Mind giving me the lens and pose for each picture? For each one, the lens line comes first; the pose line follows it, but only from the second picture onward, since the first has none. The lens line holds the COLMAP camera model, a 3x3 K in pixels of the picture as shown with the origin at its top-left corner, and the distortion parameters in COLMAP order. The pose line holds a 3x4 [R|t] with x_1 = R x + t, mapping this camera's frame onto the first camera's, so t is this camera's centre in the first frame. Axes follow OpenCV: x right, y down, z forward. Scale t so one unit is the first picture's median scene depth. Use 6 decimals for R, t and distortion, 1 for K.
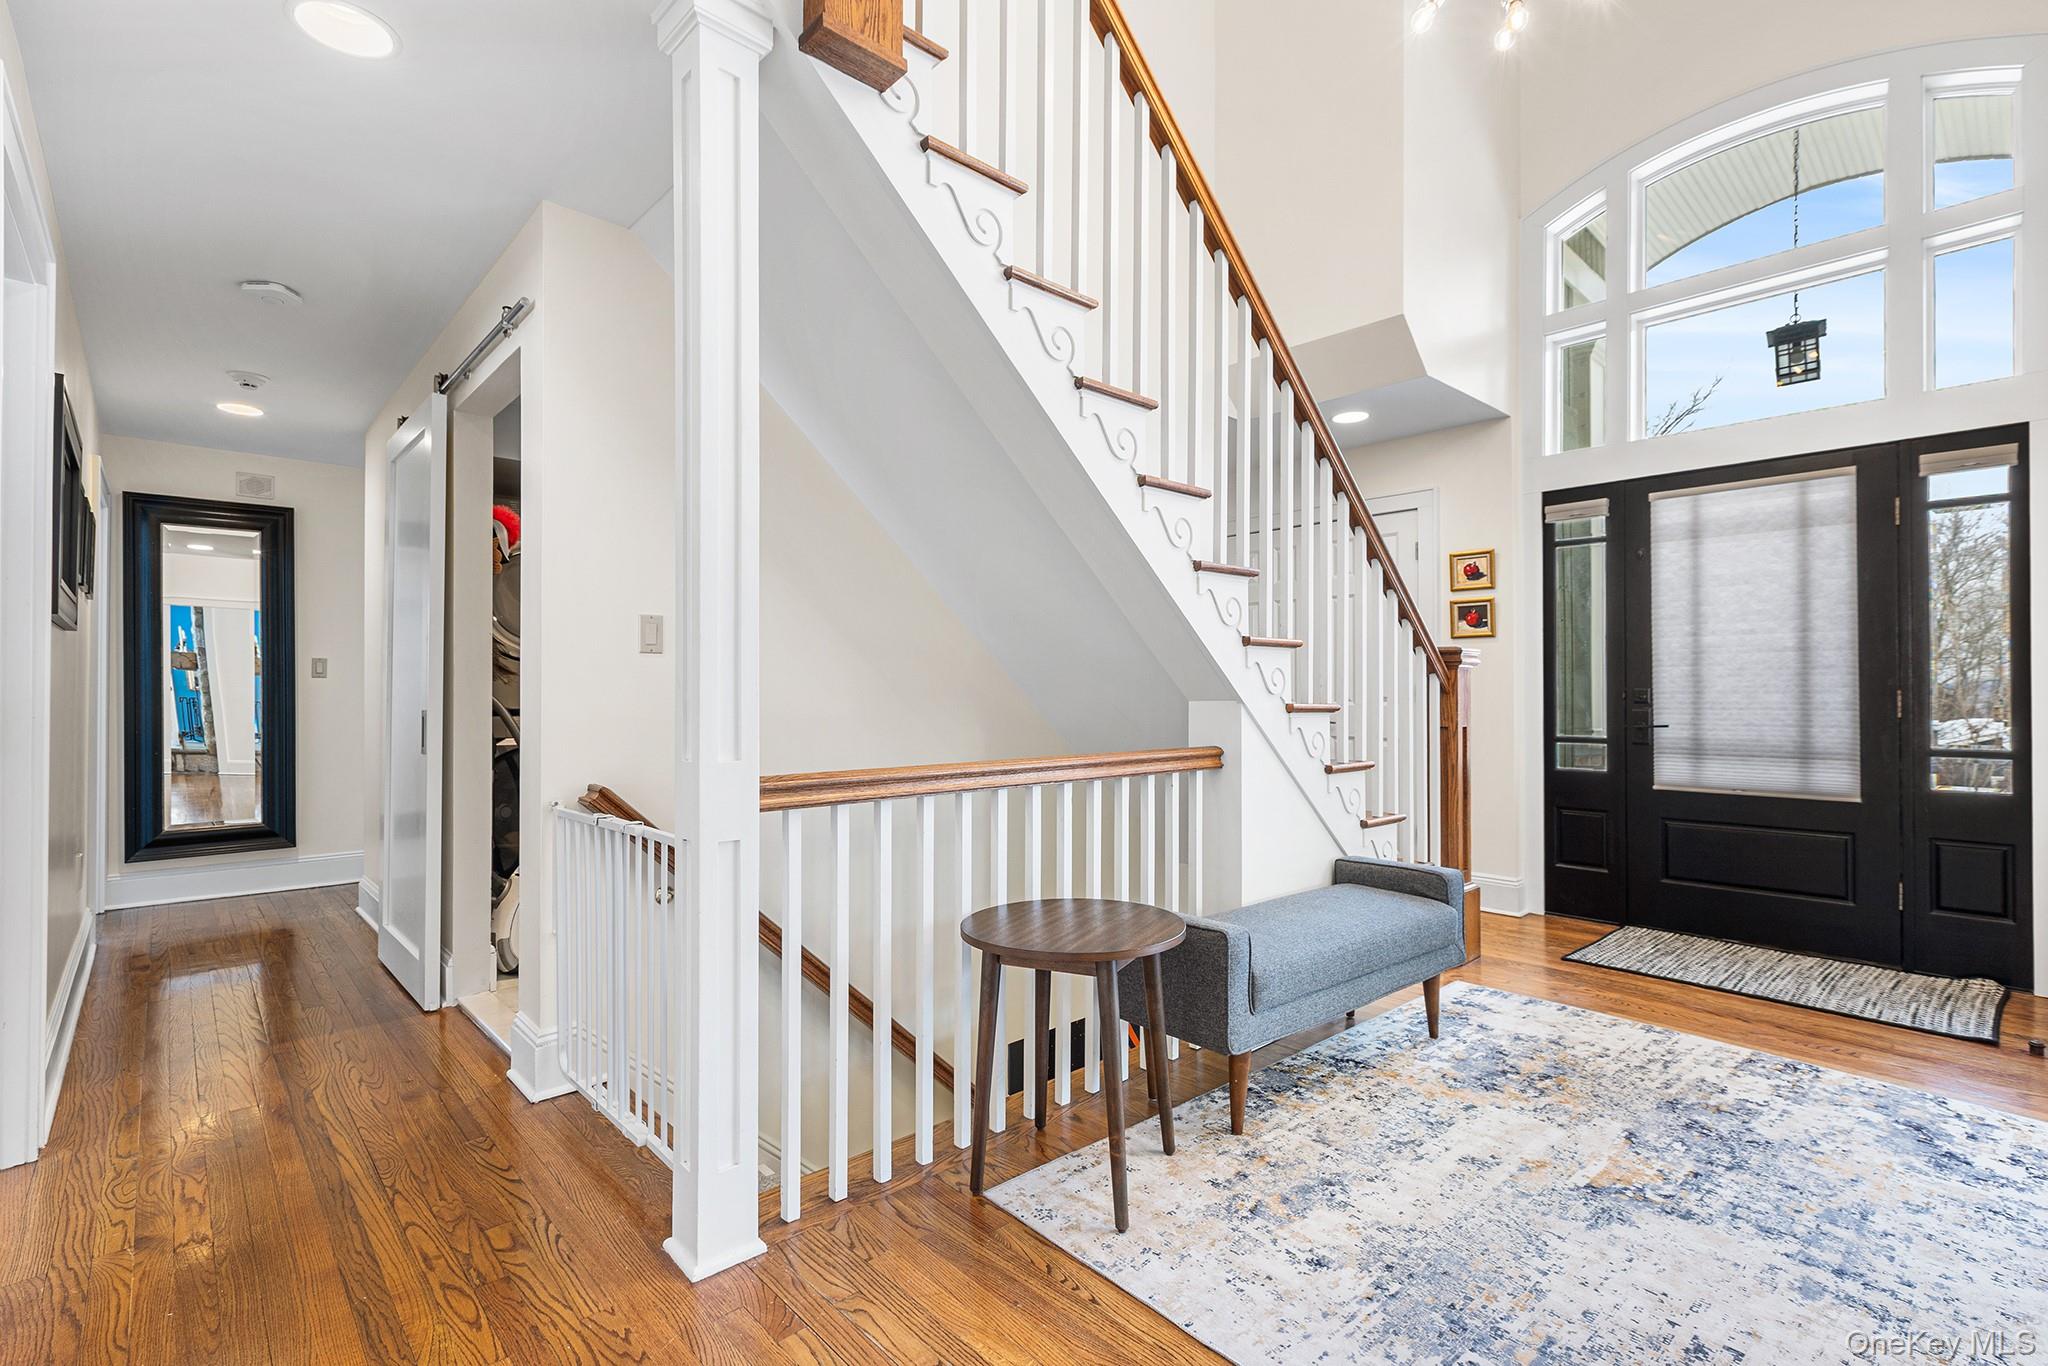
lens RADIAL K [[927.4, 0, 1022.7], [0, 927.4, 672.1], [0, 0, 1]] dist [-0.001609, -0.000369]
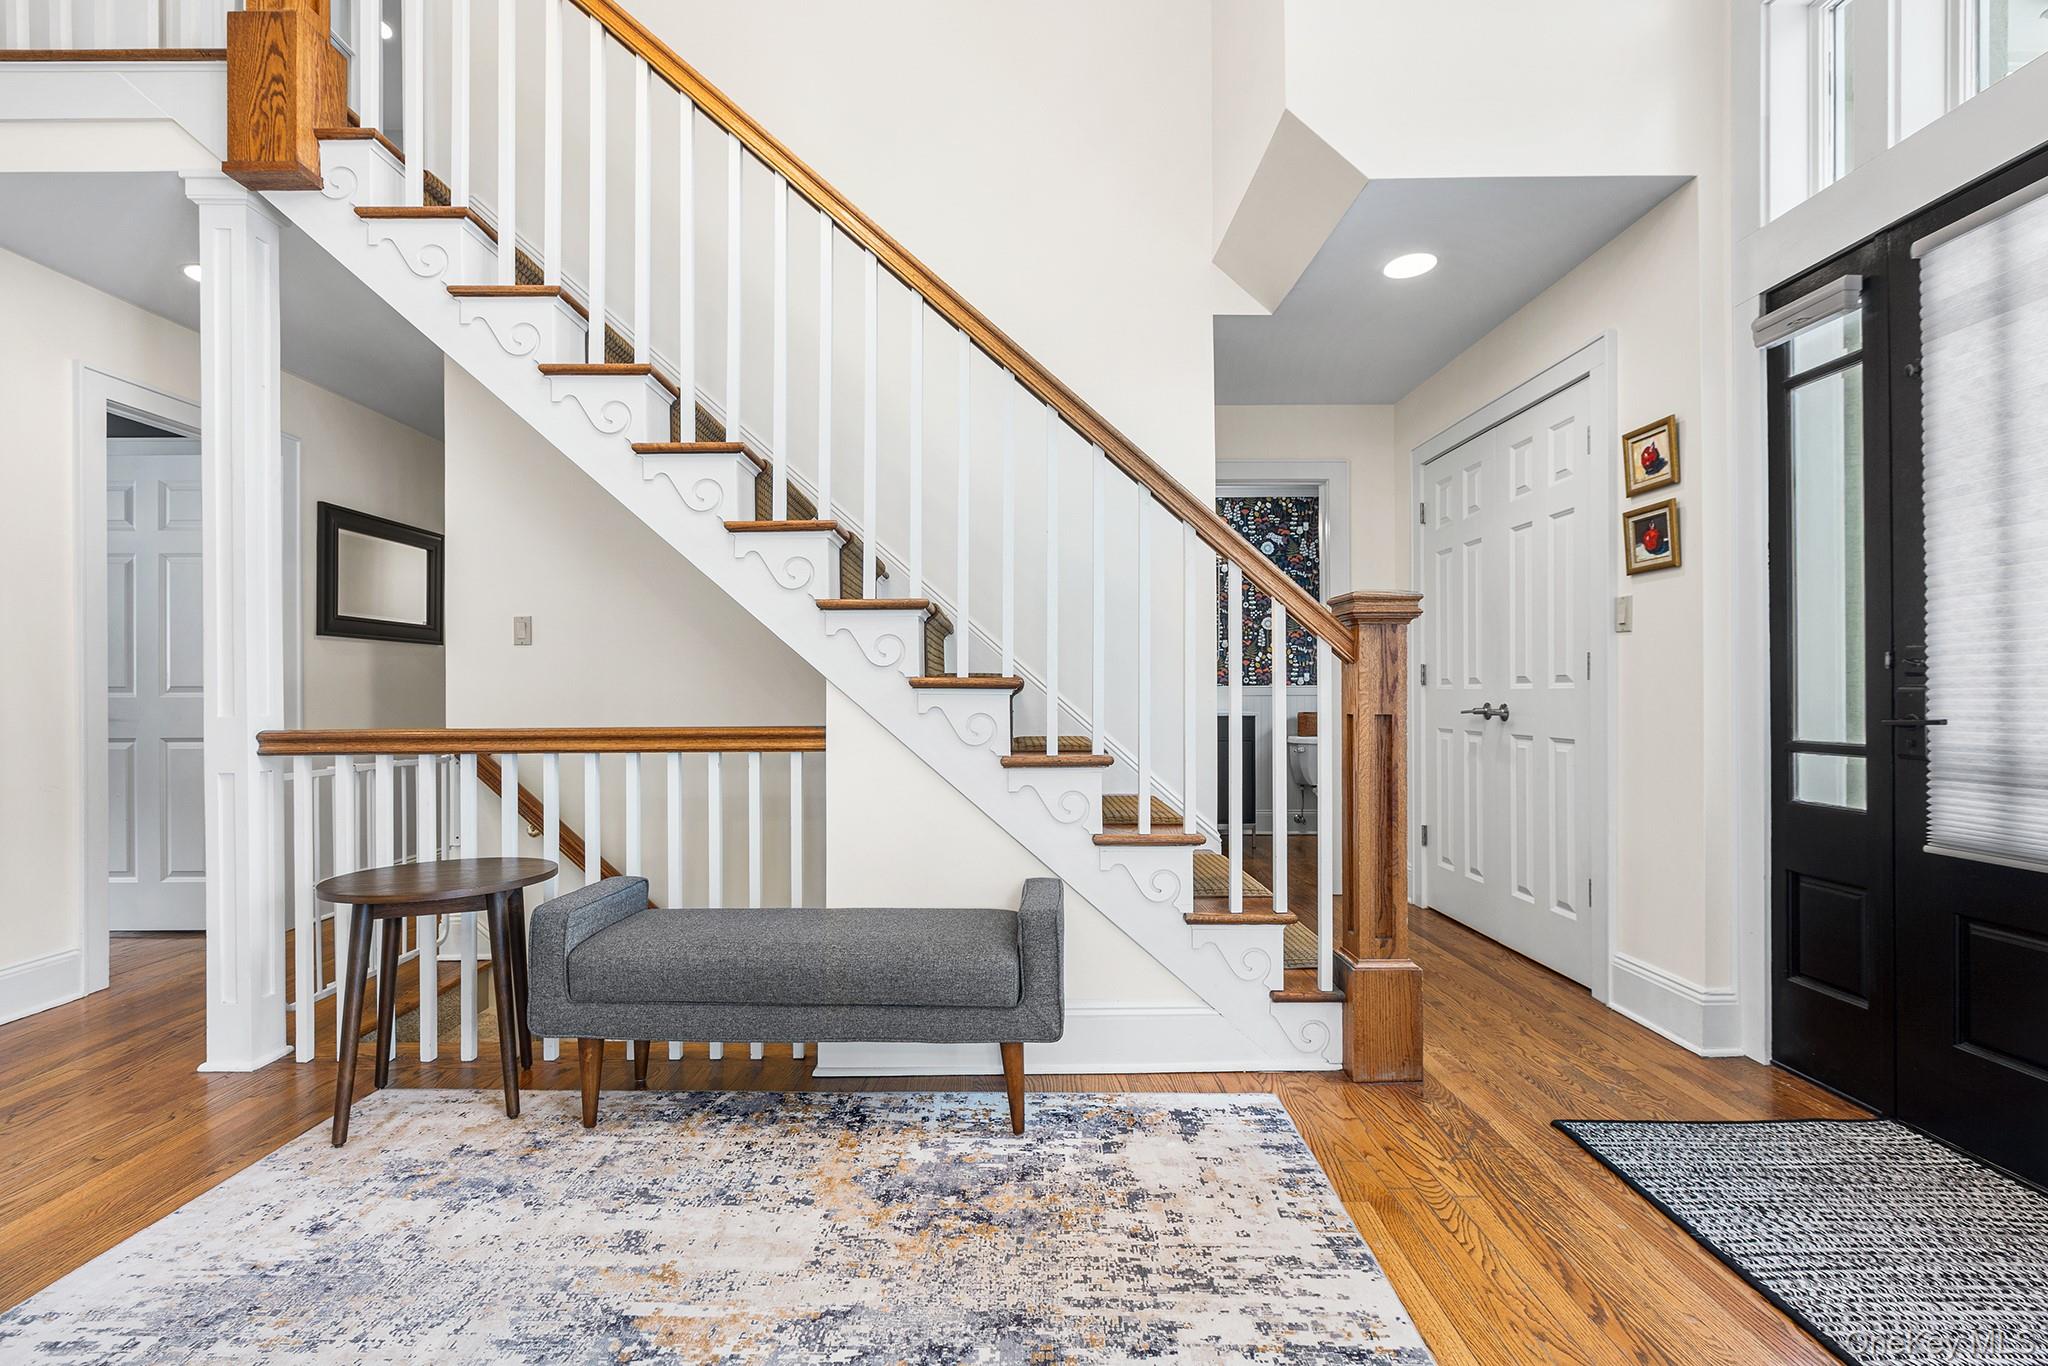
lens RADIAL K [[921.1, 0, 1024.0], [0, 921.1, 683.0], [0, 0, 1]] dist [-0.000968, -0.000518]
pose [[0.744576, -0.010723, -0.667452, 0.961205], [0.020367, 0.999770, 0.006658, 0.037422], [0.667227, -0.018551, 0.744623, 0.484689]]
